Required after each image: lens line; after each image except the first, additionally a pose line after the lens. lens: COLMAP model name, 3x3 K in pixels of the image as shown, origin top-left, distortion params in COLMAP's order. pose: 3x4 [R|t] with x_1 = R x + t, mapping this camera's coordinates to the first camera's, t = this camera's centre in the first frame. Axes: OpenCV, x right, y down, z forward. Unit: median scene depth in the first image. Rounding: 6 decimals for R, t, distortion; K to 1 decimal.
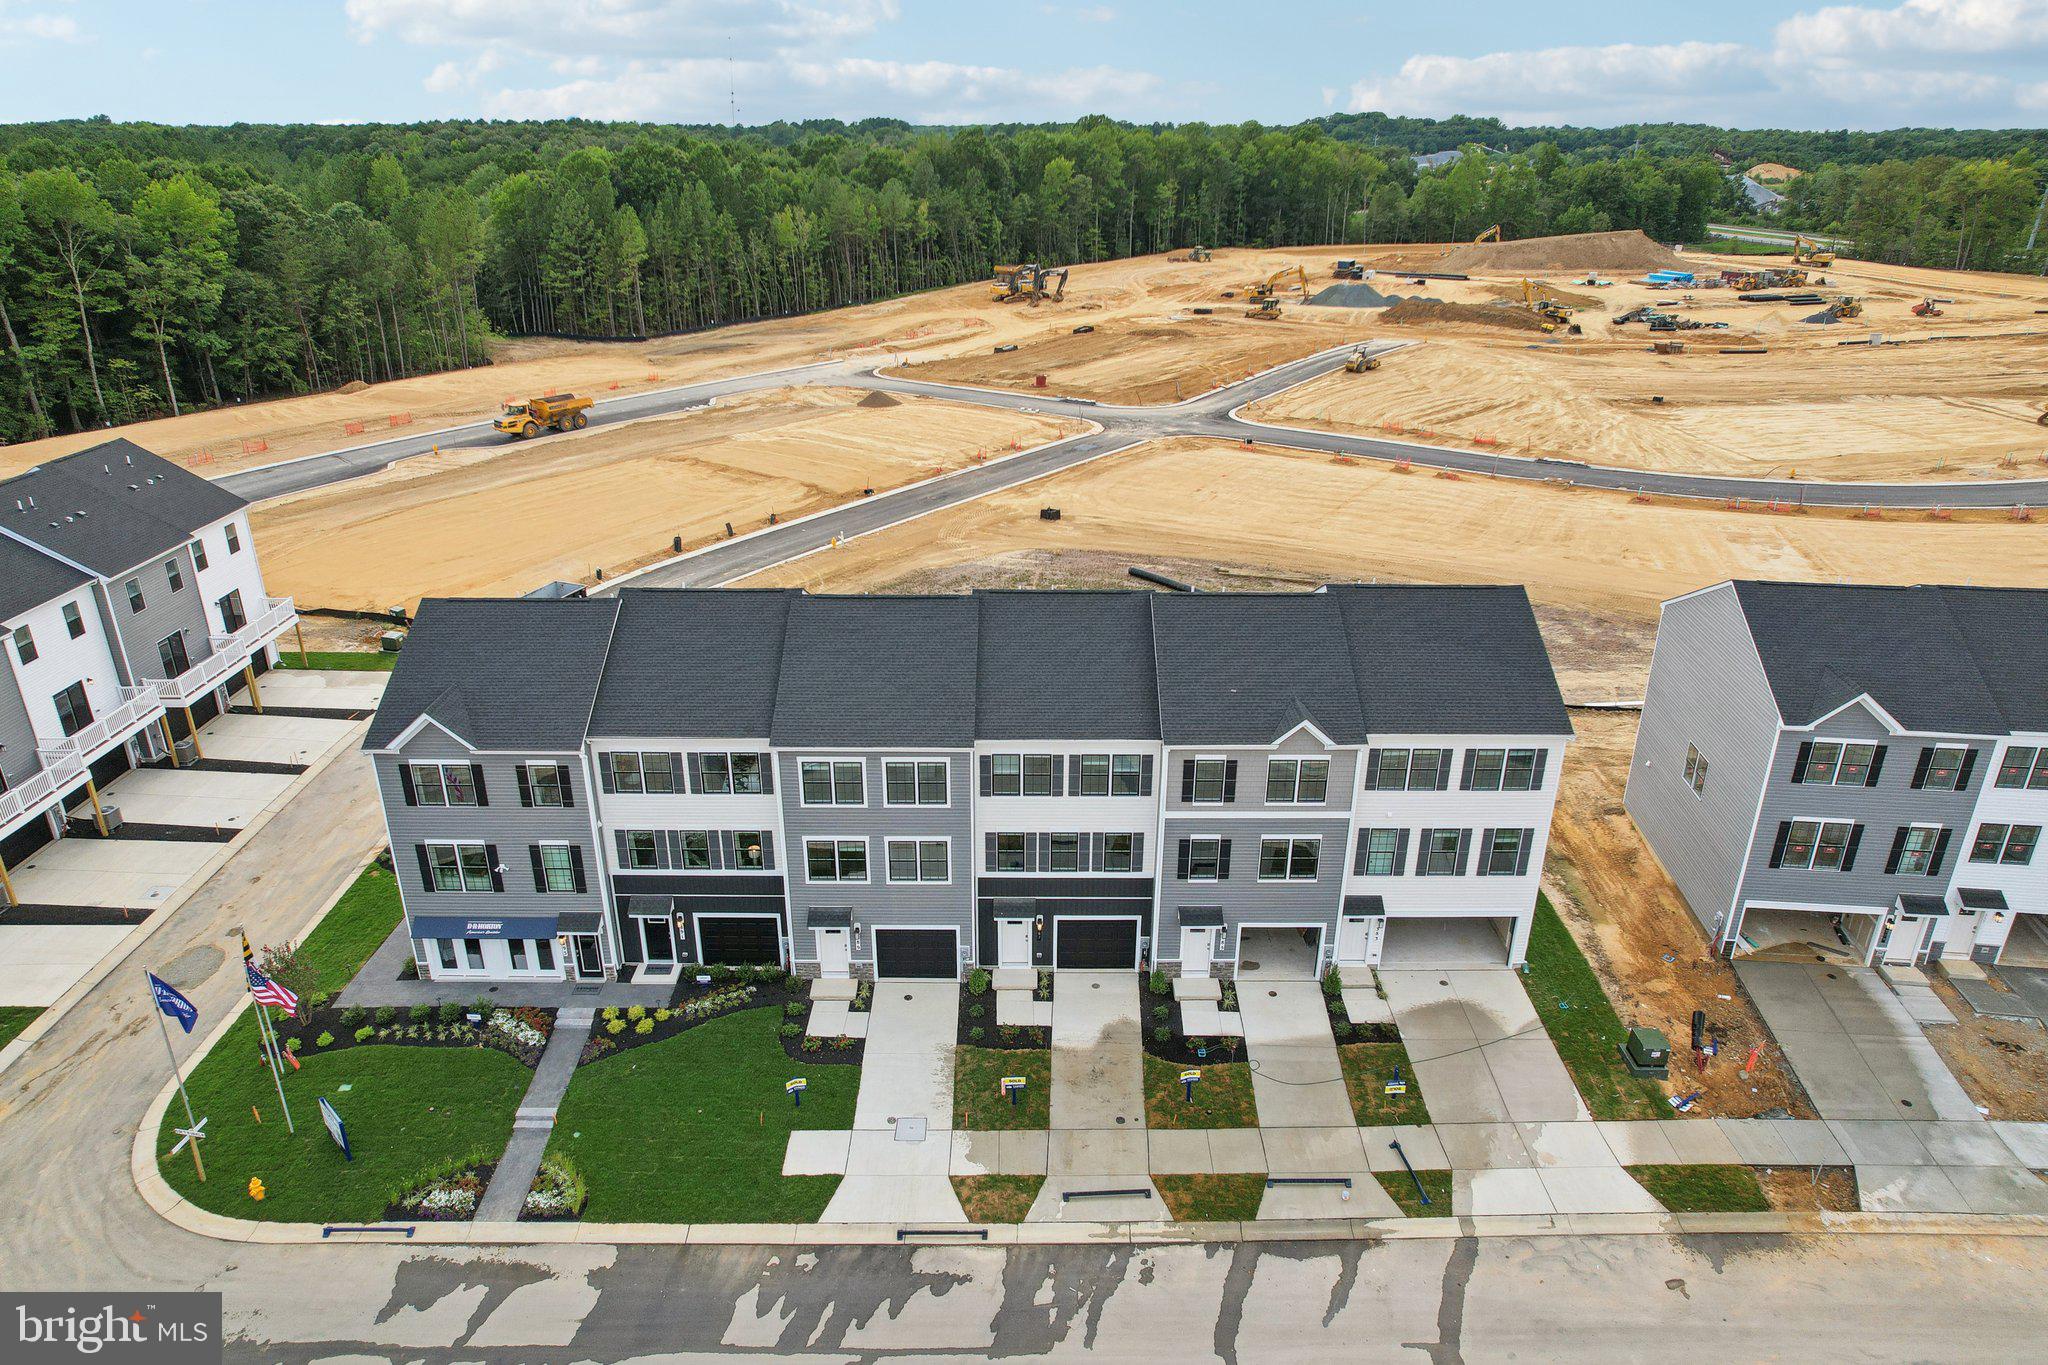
lens RADIAL K [[1321.9, 0, 1026.2], [0, 1321.9, 684.9], [0, 0, 1]] dist [-0.087719, 0.082997]
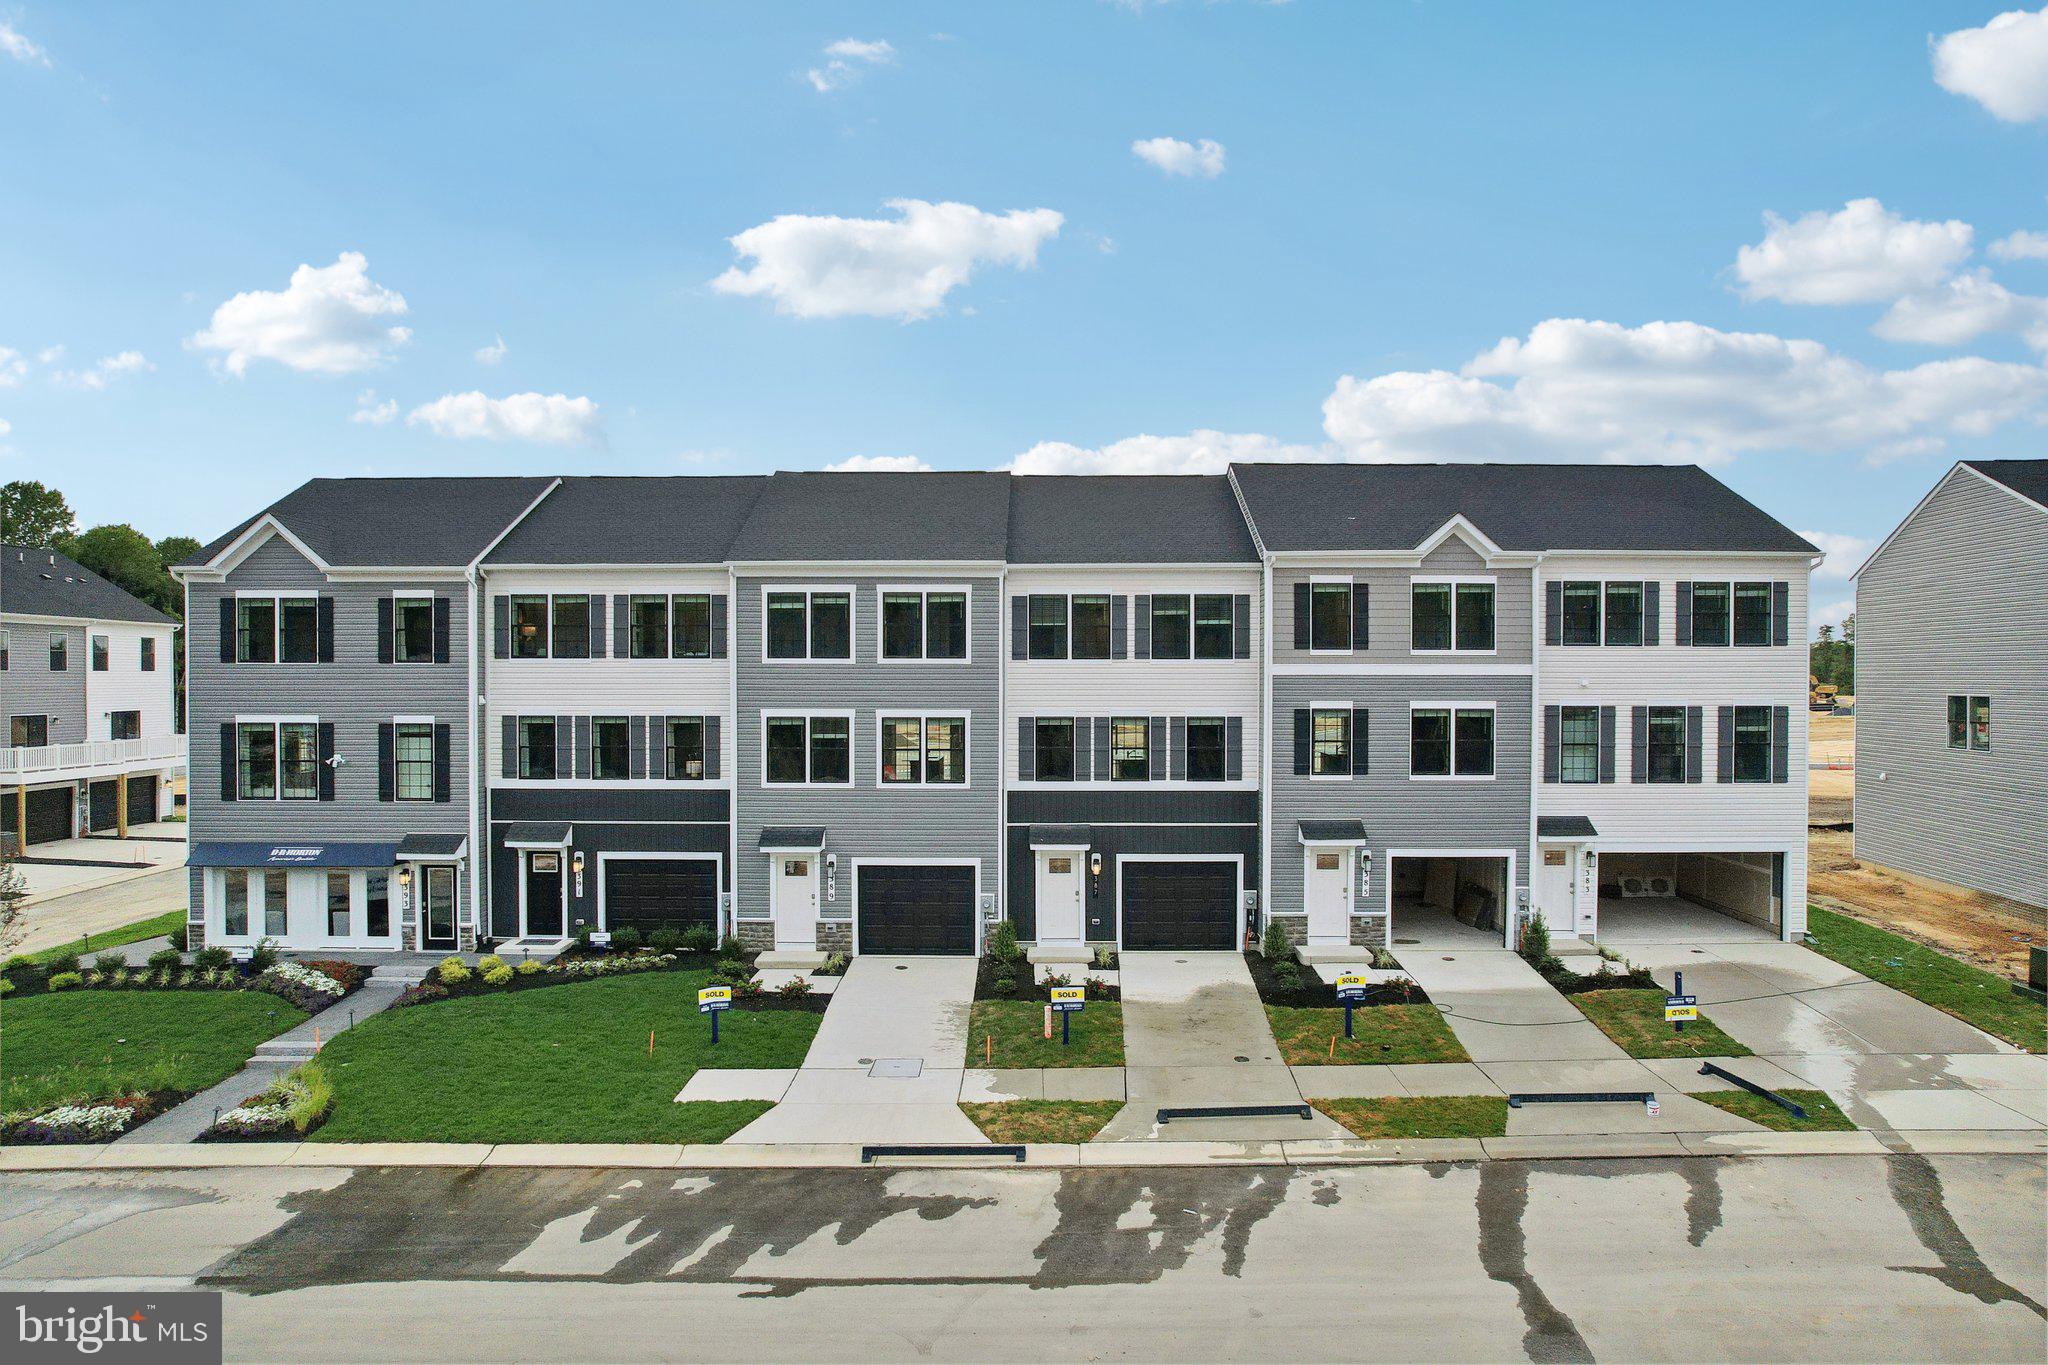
lens RADIAL K [[1309.4, 0, 1024.0], [0, 1309.4, 682.5], [0, 0, 1]] dist [-0.084012, 0.079269]
pose [[0.999882, -0.003727, -0.014911, -0.017107], [-0.002355, 0.921551, -0.388249, 0.360436], [0.015188, 0.388238, 0.921434, 0.334911]]
